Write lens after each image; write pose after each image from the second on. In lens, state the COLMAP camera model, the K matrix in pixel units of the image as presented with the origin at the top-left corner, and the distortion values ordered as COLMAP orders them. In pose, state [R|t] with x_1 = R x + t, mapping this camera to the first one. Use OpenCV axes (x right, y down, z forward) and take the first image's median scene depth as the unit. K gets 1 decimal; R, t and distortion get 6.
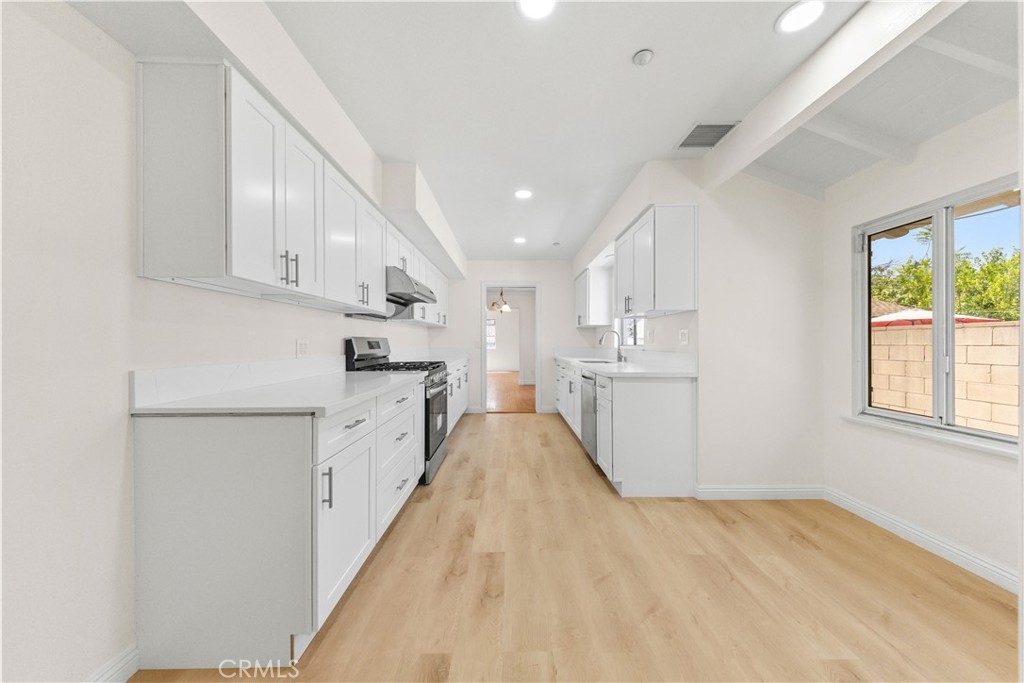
lens RADIAL K [[351.9, 0, 512.4], [0, 351.9, 343.0], [0, 0, 1]] dist [-0.000263, -0.000054]
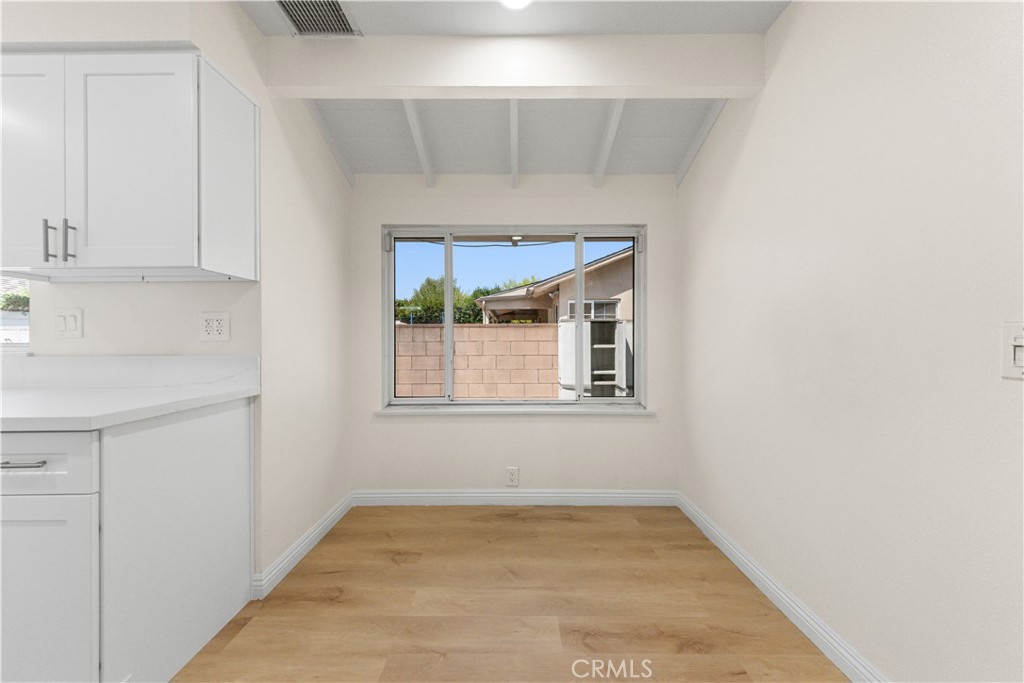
lens RADIAL K [[376.6, 0, 514.1], [0, 376.6, 338.8], [0, 0, 1]] dist [0.001039, -0.004559]
pose [[0.002053, 0.003723, 0.999991, -0.127589], [0.004874, 0.999981, -0.003733, 0.008166], [-0.999986, 0.004881, 0.002035, 0.647962]]
